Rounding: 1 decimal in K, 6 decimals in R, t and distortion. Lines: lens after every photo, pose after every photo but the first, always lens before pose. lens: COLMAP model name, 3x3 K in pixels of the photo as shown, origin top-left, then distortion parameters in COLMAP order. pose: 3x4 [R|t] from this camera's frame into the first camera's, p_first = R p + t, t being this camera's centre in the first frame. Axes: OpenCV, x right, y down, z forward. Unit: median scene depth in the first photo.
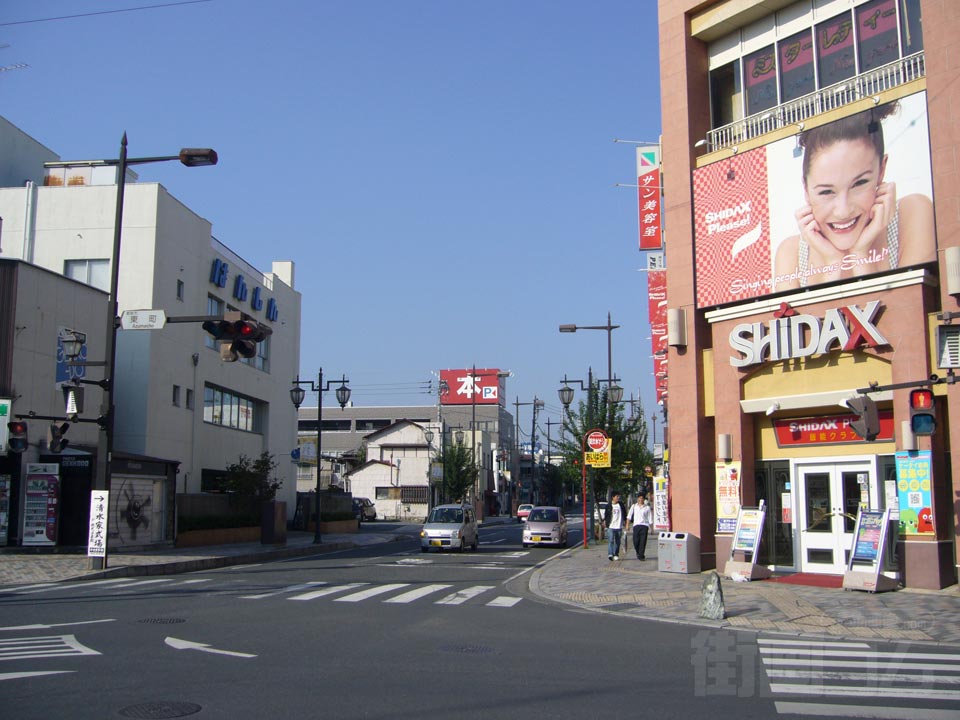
lens RADIAL K [[1058.1, 0, 478.9], [0, 1058.1, 341.8], [0, 0, 1]] dist [-0.072446, 0.013418]
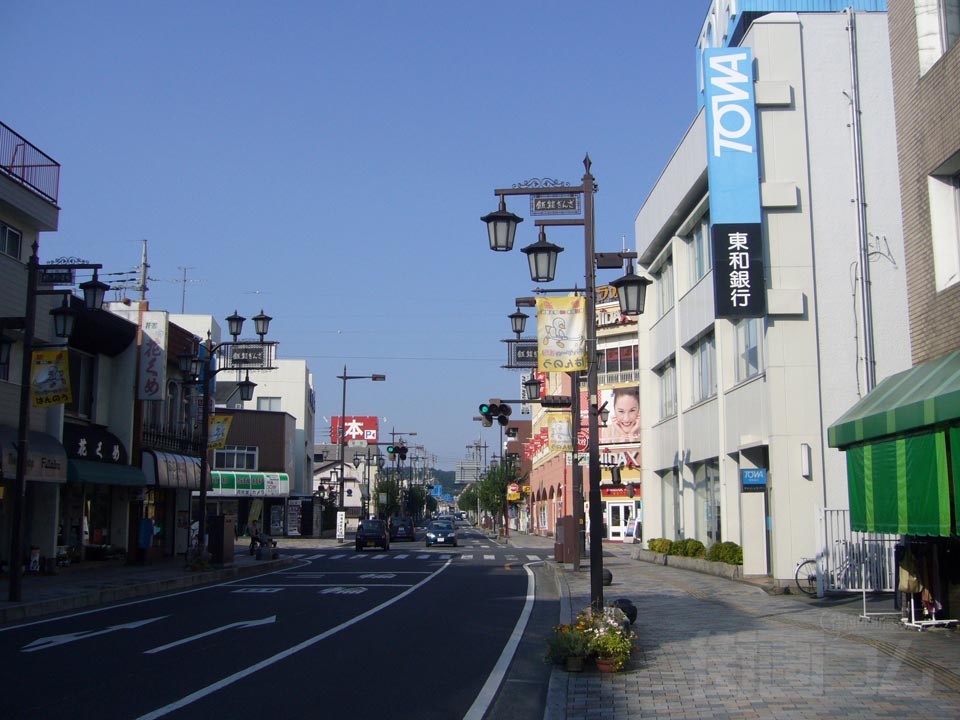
lens RADIAL K [[1058.1, 0, 478.9], [0, 1058.1, 341.8], [0, 0, 1]] dist [-0.072446, 0.013418]
pose [[0.981939, 0.030549, 0.186713, -0.625311], [-0.027446, 0.999439, -0.019182, -0.269850], [-0.187194, 0.013711, 0.982227, -1.854179]]
